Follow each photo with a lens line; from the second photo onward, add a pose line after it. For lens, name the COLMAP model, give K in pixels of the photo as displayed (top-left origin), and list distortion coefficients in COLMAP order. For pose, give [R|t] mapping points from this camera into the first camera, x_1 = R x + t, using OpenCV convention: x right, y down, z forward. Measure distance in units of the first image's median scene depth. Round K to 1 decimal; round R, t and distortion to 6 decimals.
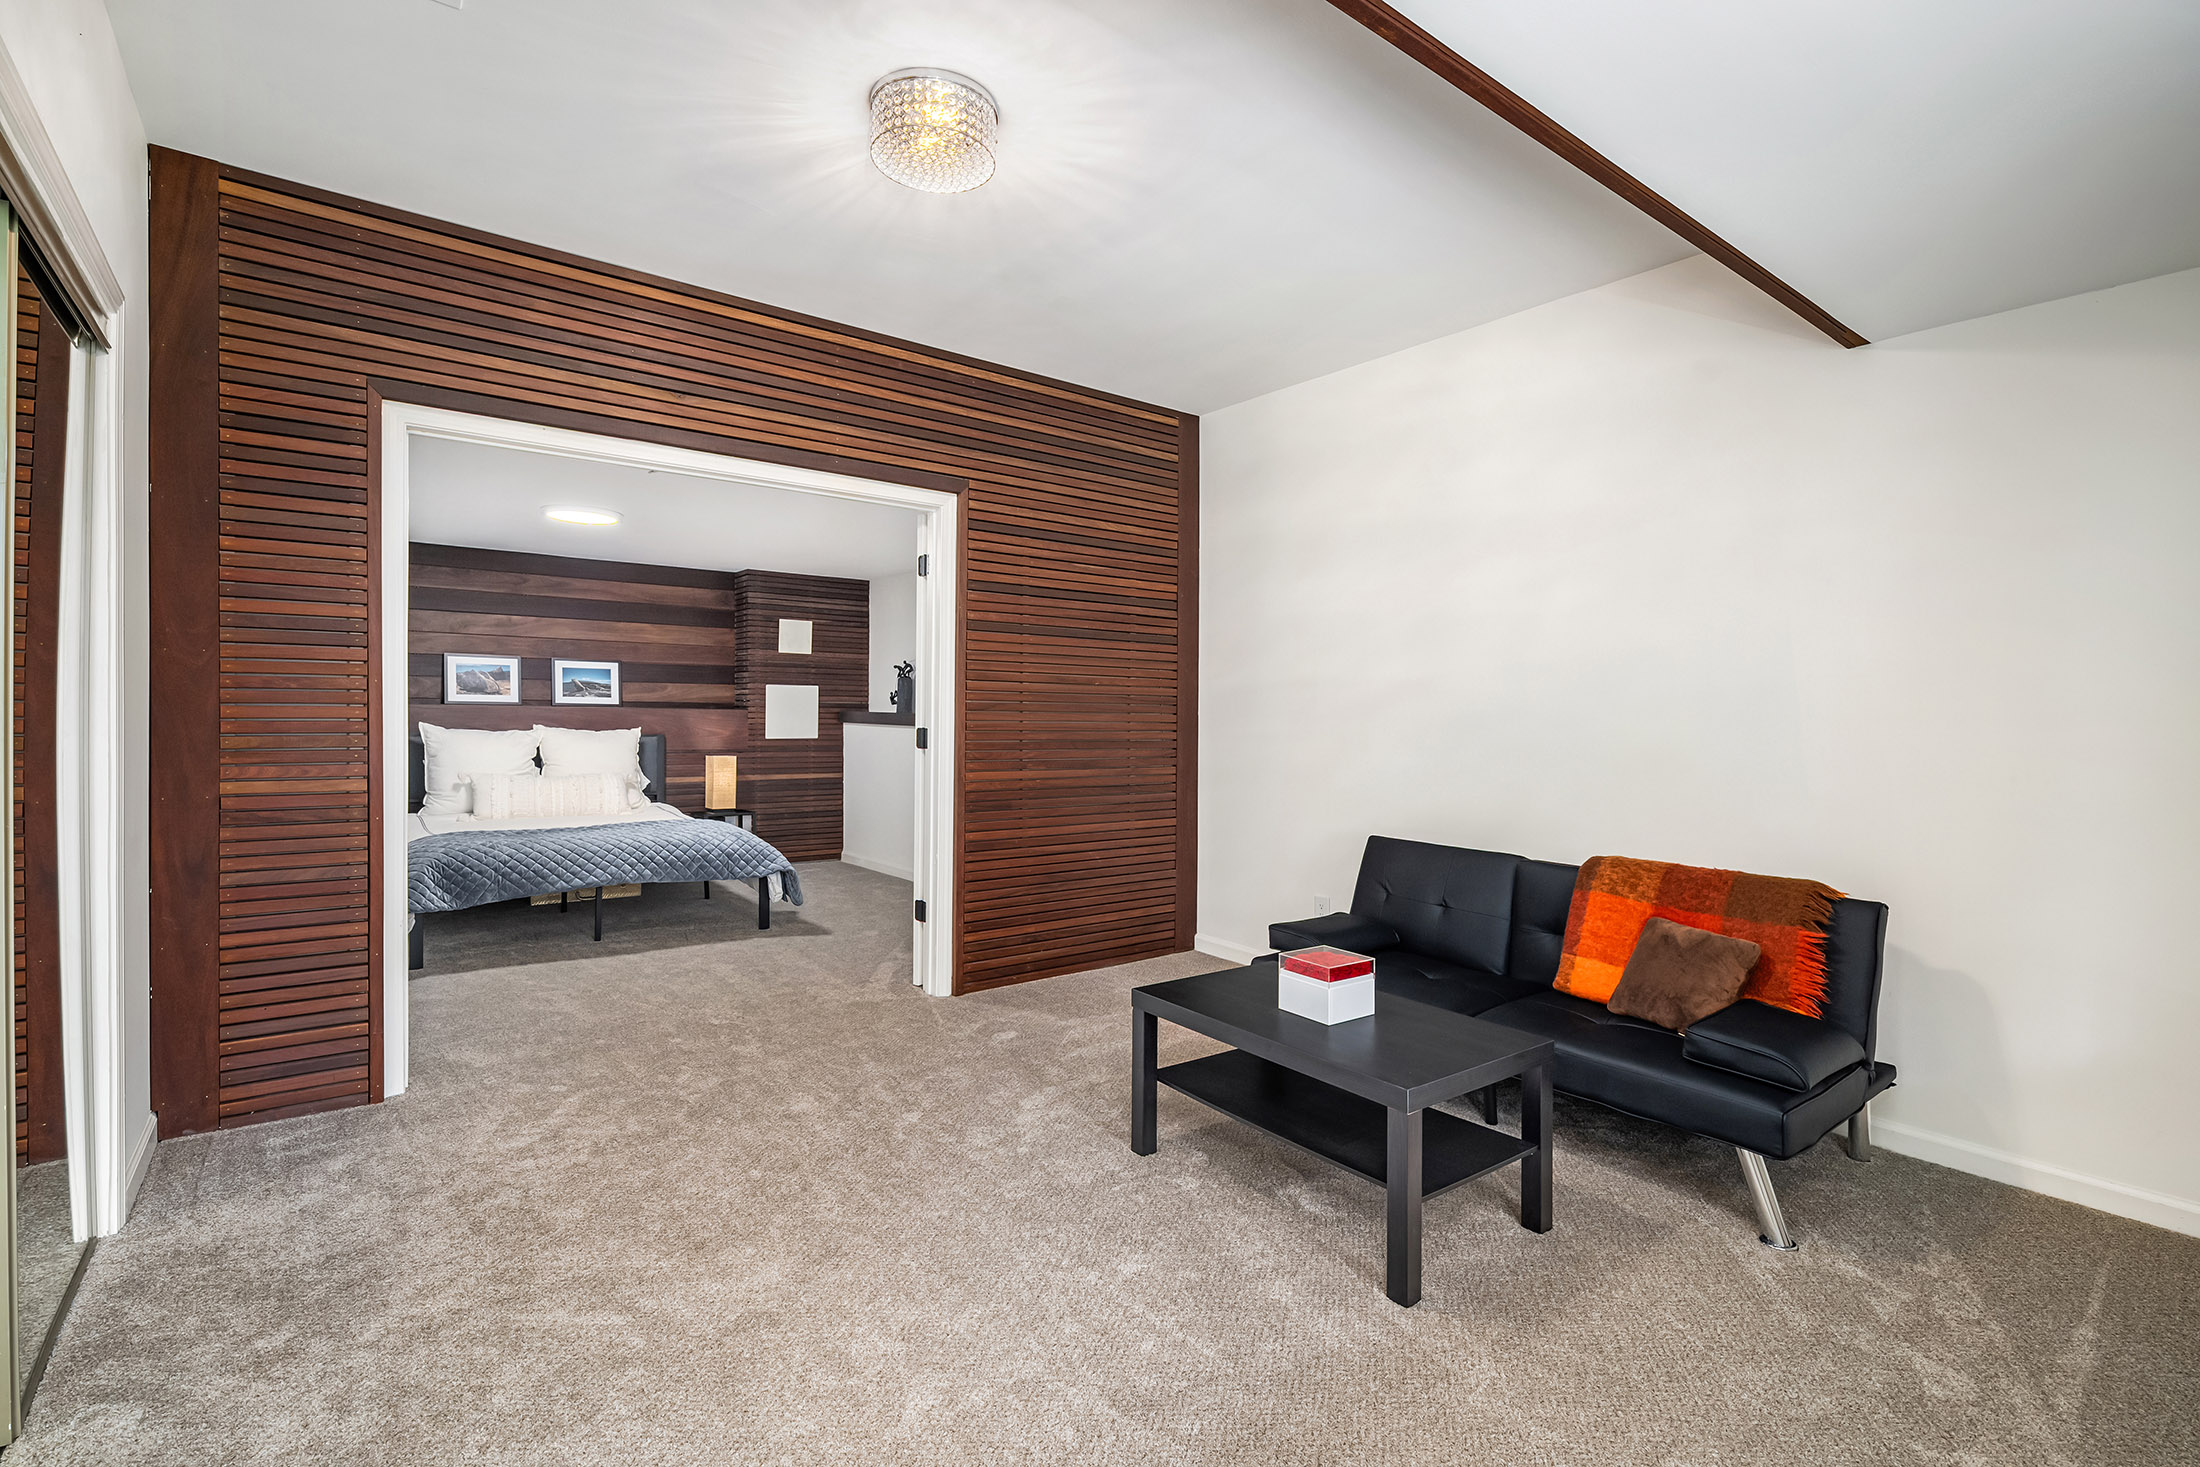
lens RADIAL K [[1017.9, 0, 1098.6], [0, 1017.9, 719.5], [0, 0, 1]] dist [0.009729, -0.000218]
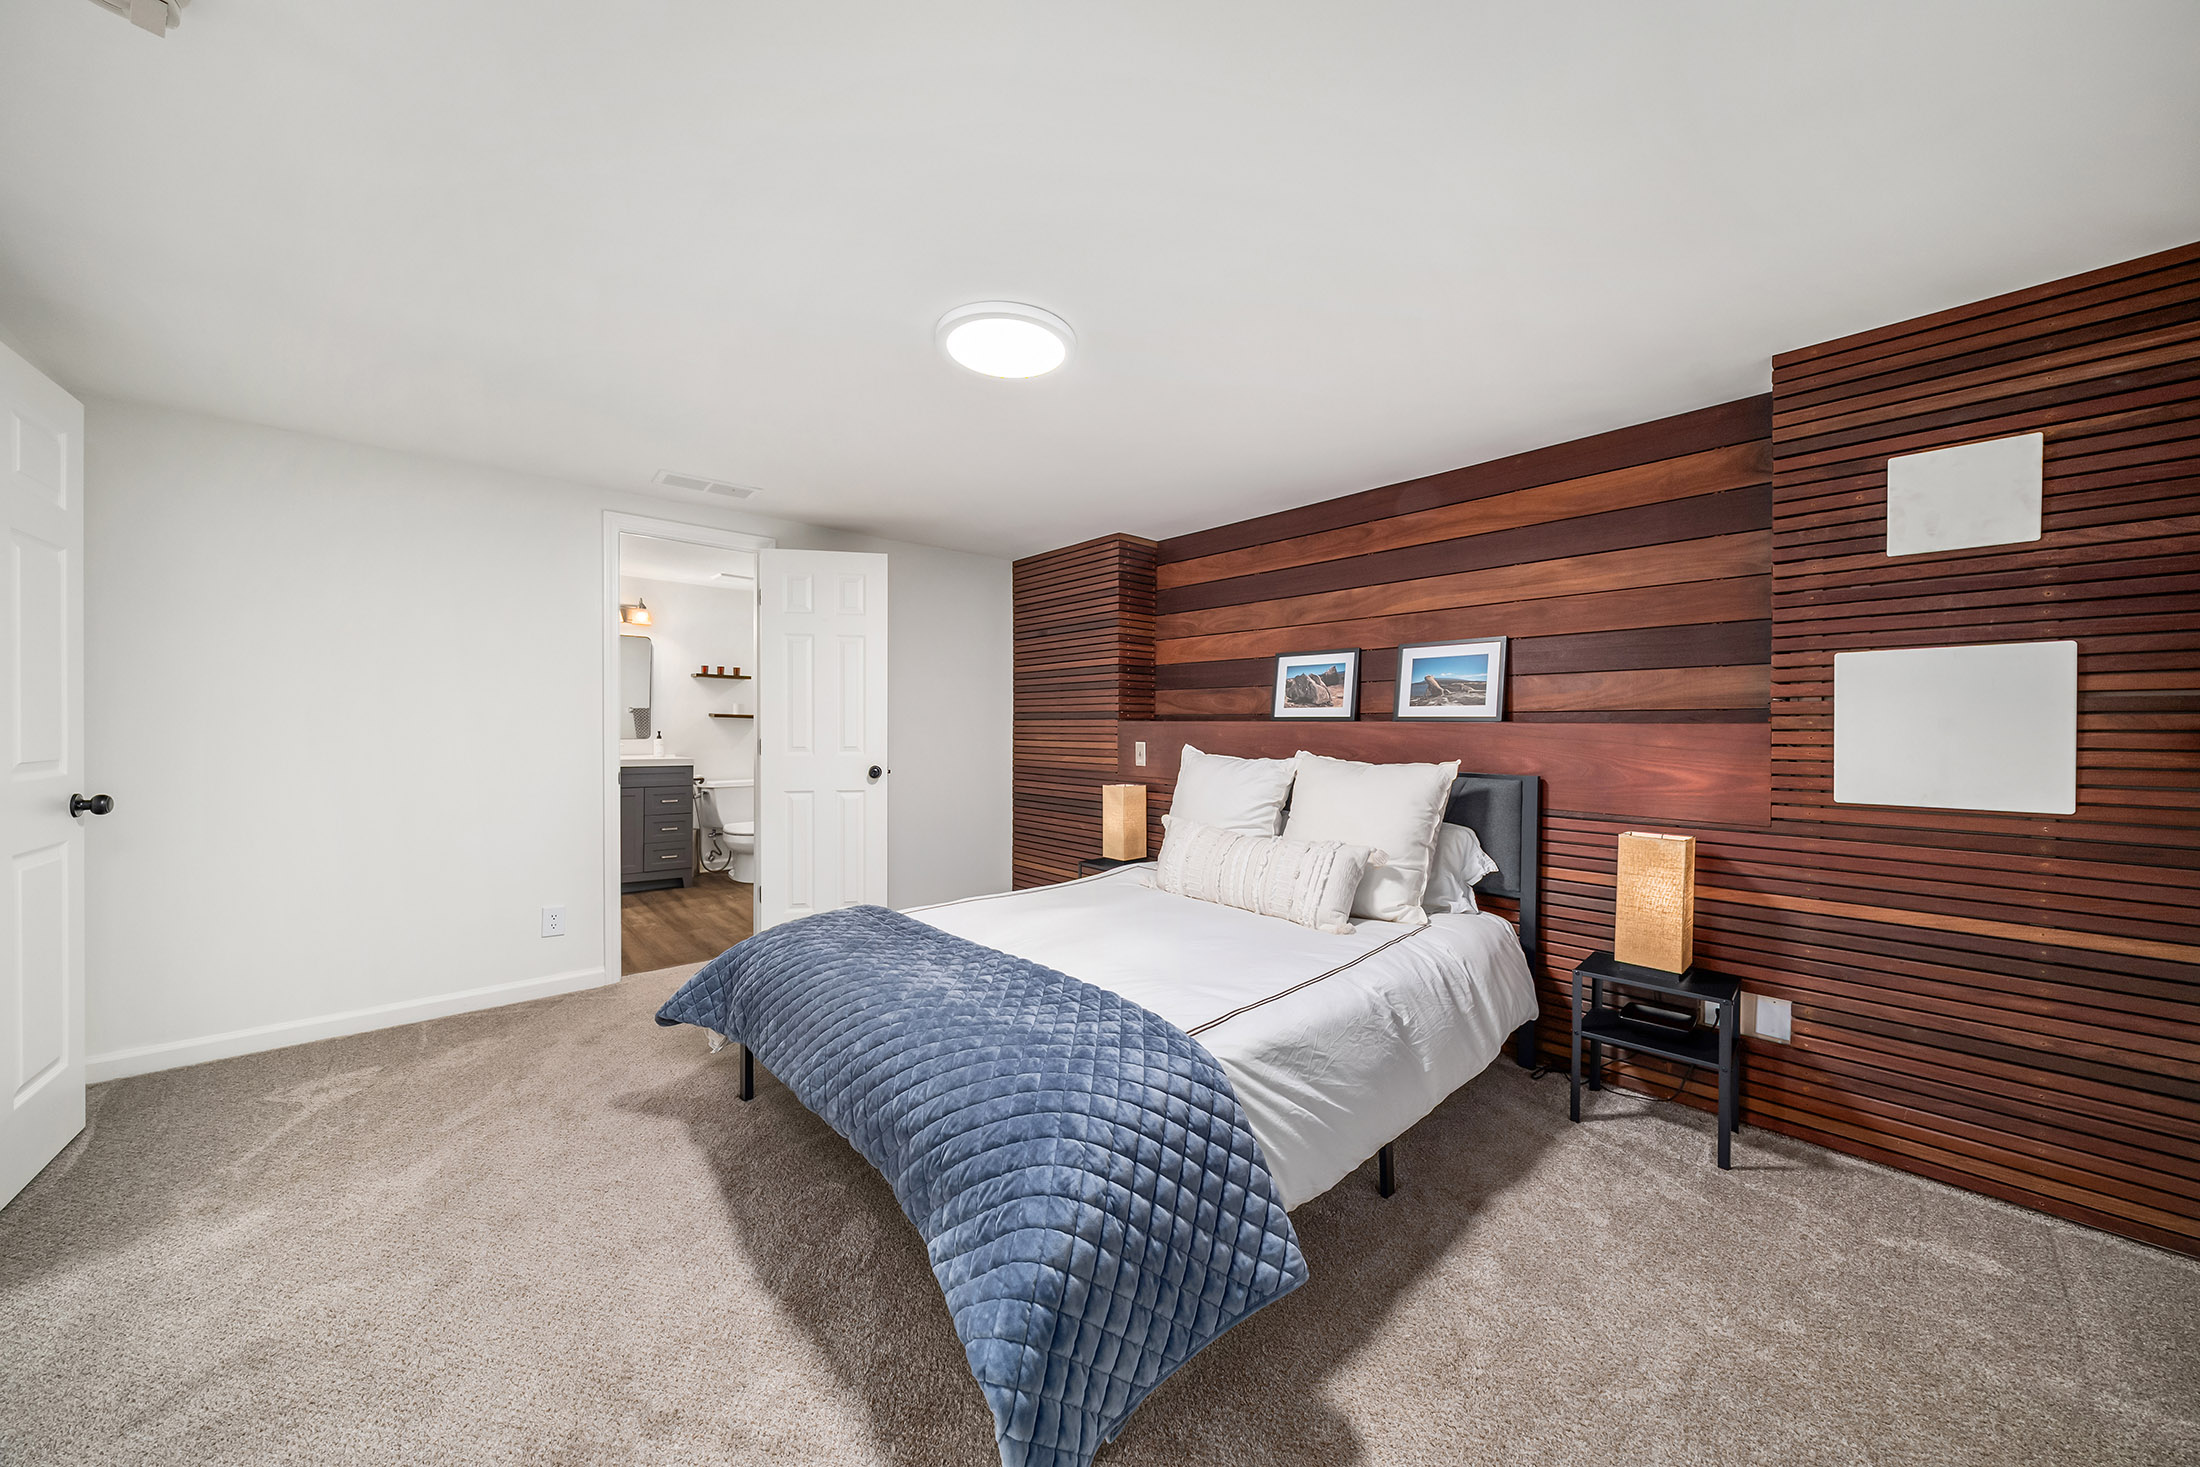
lens RADIAL K [[759.4, 0, 1094.9], [0, 759.4, 737.3], [0, 0, 1]] dist [-0.001524, -0.000135]
pose [[0.074174, -0.000081, -0.997245, -0.088001], [-0.011886, 0.999929, -0.000965, -0.000980], [0.997174, 0.011925, 0.074168, 0.823256]]
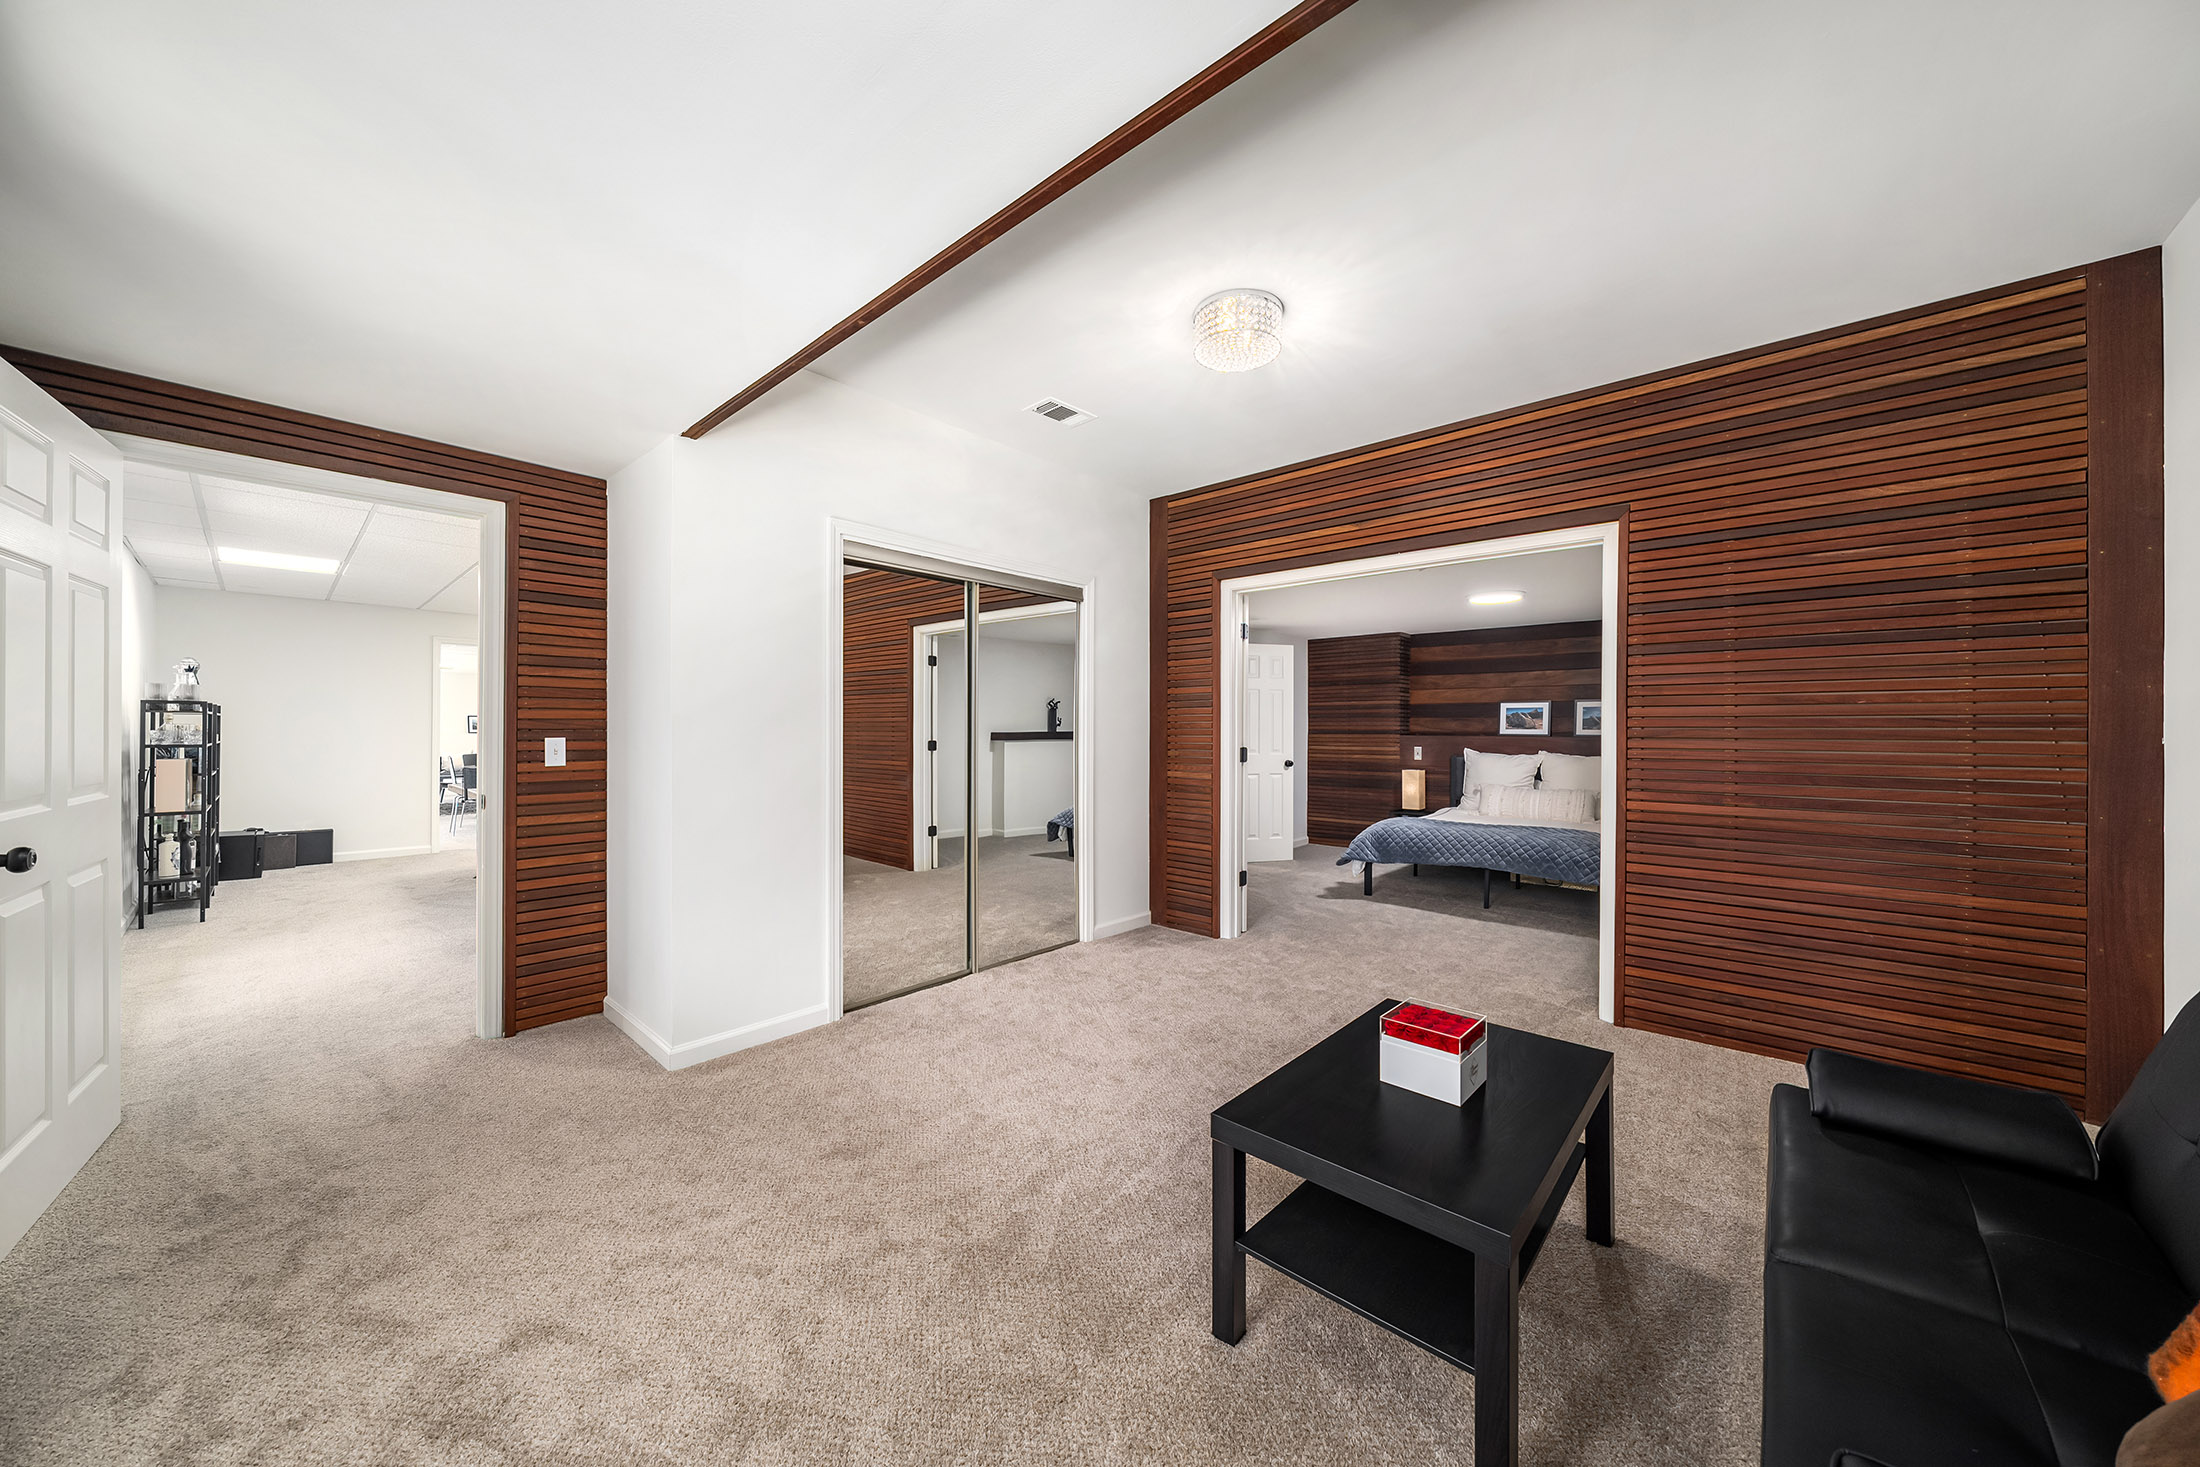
lens RADIAL K [[759.4, 0, 1102.4], [0, 759.4, 736.2], [0, 0, 1]] dist [-0.001524, -0.000135]
pose [[0.185814, -0.007501, -0.982556, 0.322688], [-0.009708, 0.999908, -0.009470, 0.001105], [0.982537, 0.011299, 0.185724, 0.239191]]
